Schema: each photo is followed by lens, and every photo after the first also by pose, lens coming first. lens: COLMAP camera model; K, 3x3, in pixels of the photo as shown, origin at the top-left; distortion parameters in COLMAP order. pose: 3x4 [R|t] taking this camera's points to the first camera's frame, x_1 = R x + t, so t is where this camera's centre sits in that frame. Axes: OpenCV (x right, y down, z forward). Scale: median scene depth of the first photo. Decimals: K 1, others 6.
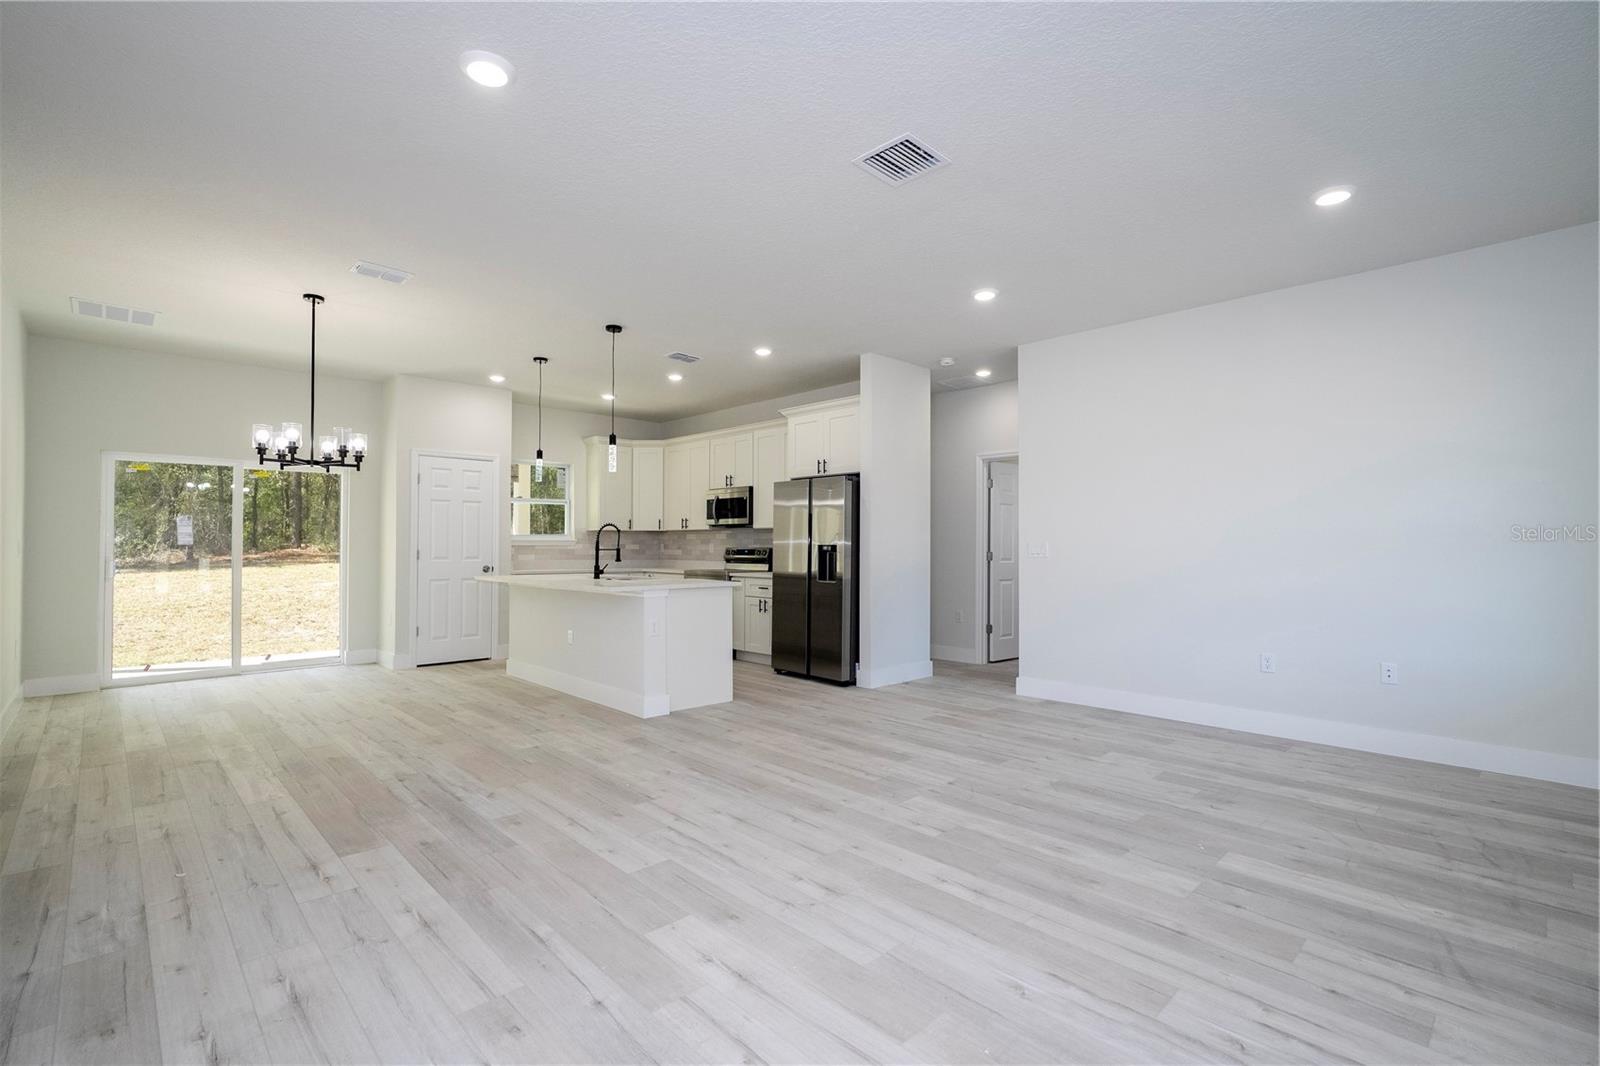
lens RADIAL K [[720.0, 0, 789.5], [0, 720.0, 531.3], [0, 0, 1]] dist [-0.005700, 0.003059]
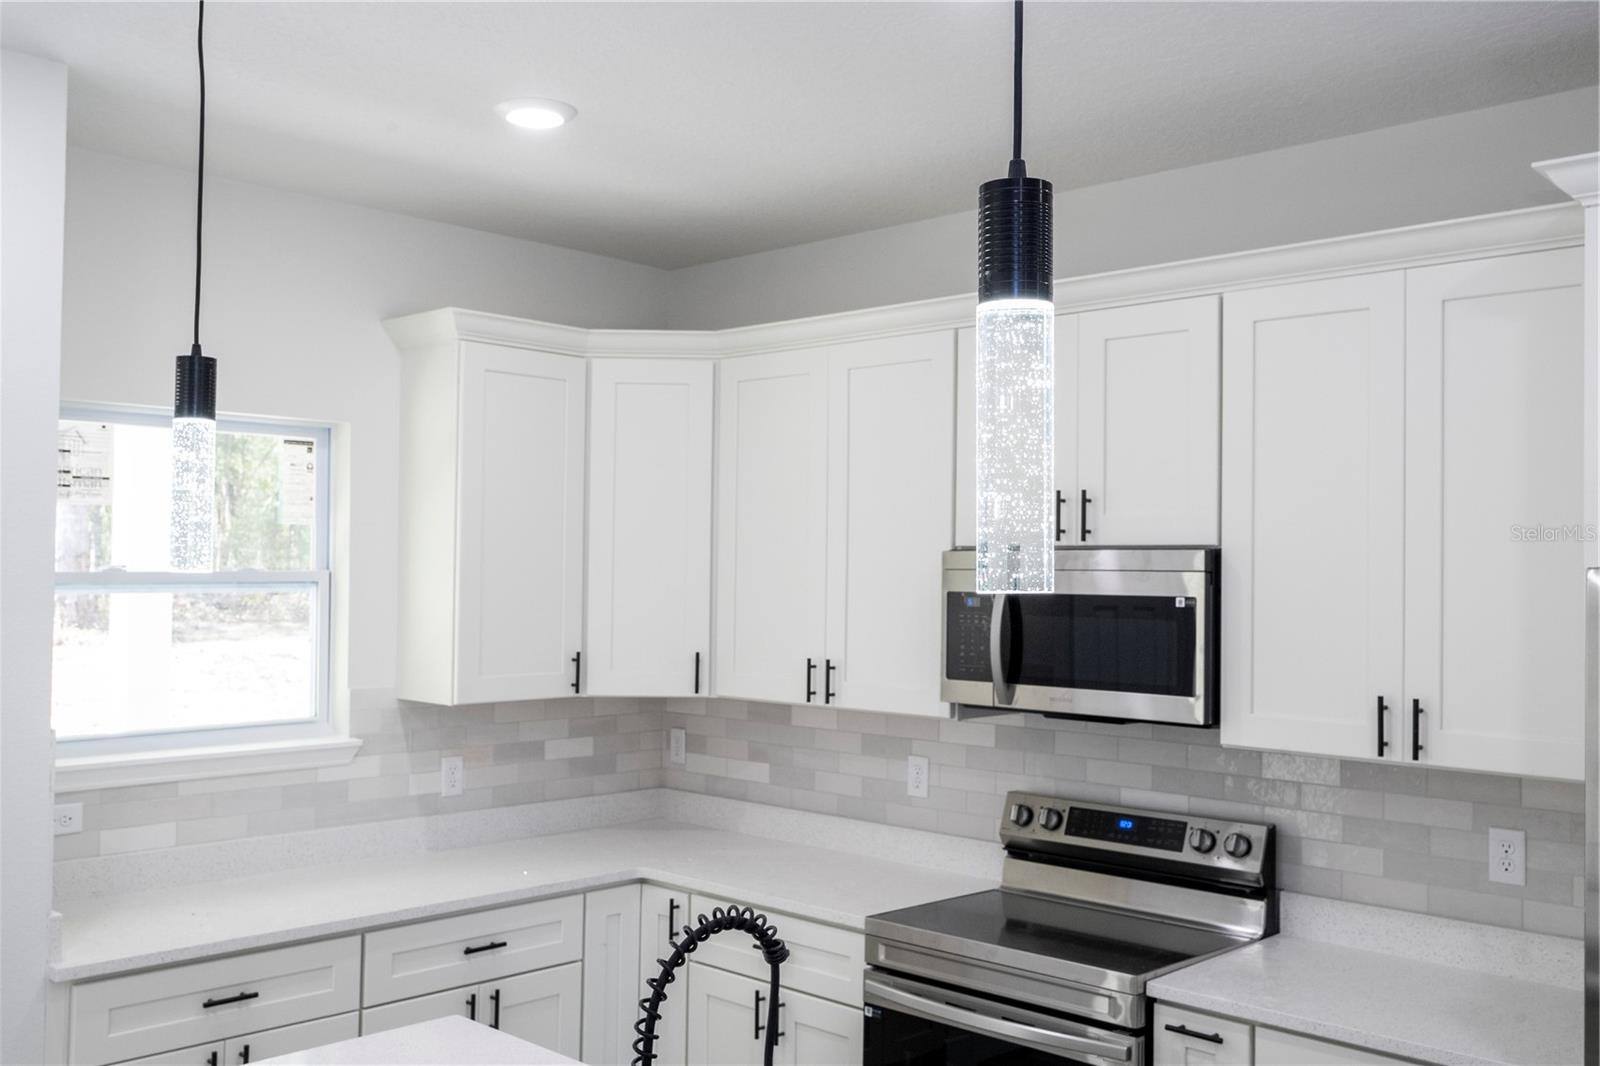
lens RADIAL K [[1475.6, 0, 794.8], [0, 1475.6, 538.5], [0, 0, 1]] dist [0.007758, 0.000000]
pose [[0.998967, 0.011579, 0.043939, -0.251689], [-0.011455, 0.999930, -0.003051, -0.080521], [-0.043971, 0.002545, 0.999030, 0.732270]]
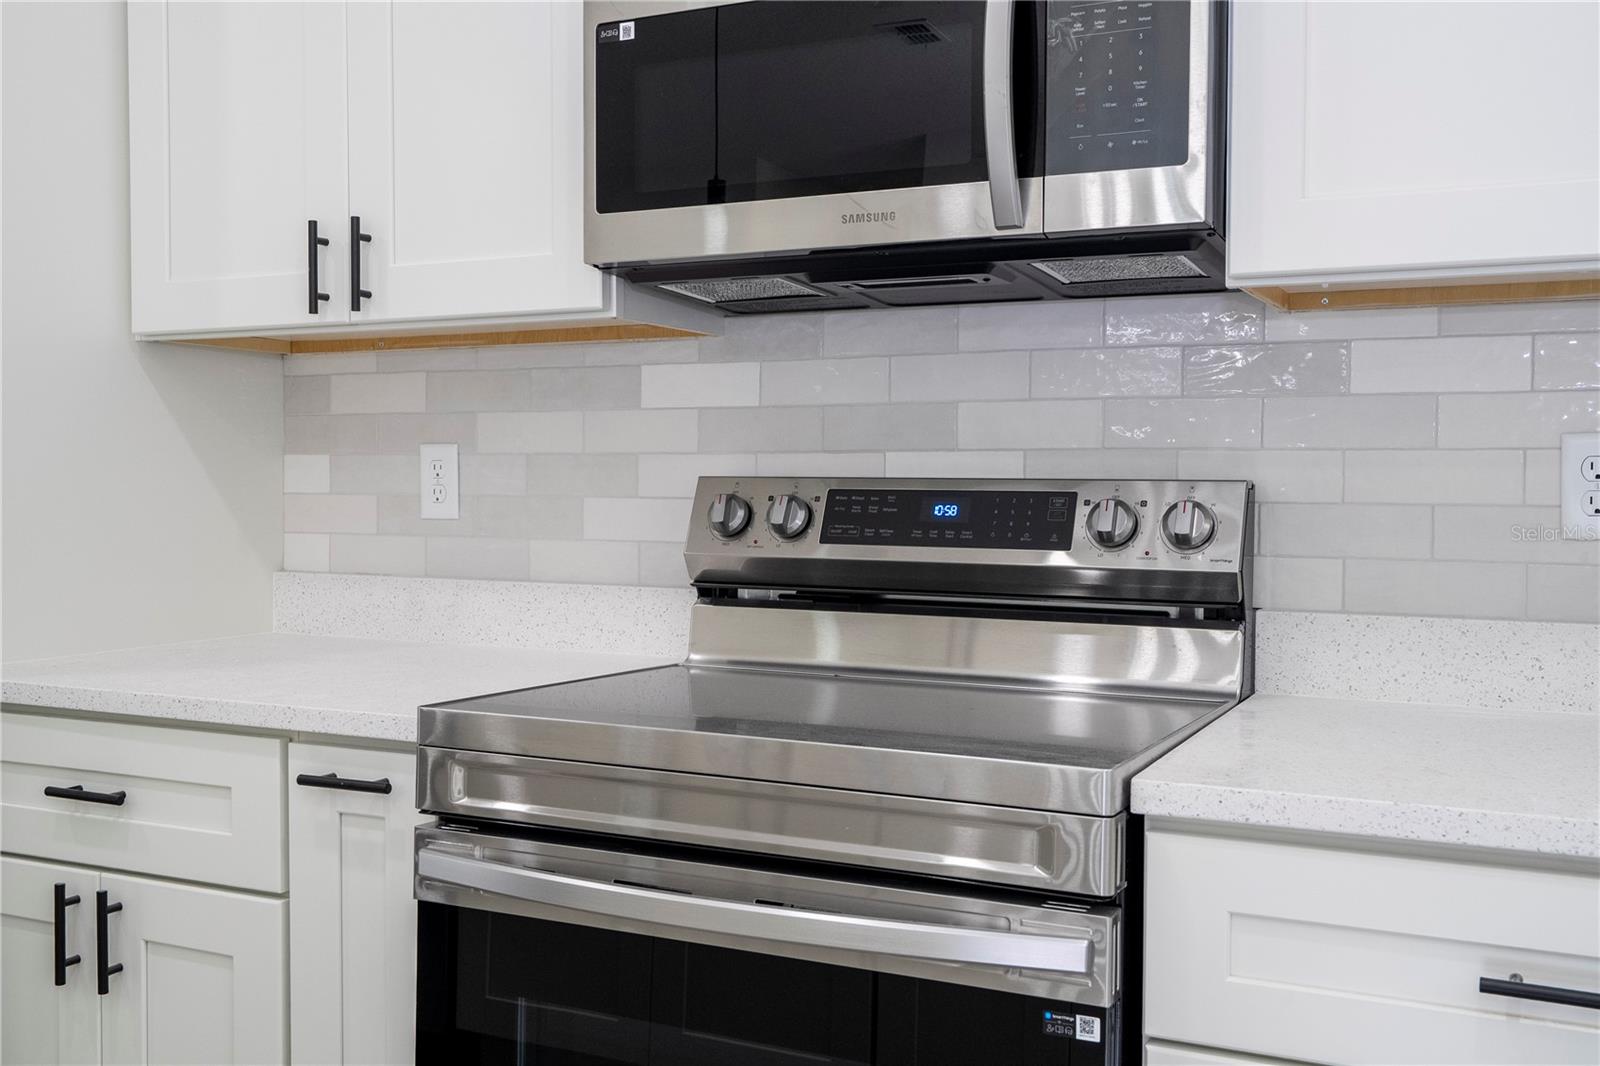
lens RADIAL K [[1537.2, 0, 795.8], [0, 1537.2, 518.4], [0, 0, 1]] dist [-0.016976, 0.000000]
pose [[0.939617, -0.000384, 0.342227, -0.225280], [-0.015511, 0.998924, 0.043709, 0.025483], [-0.341875, -0.046379, 0.938600, 1.055613]]
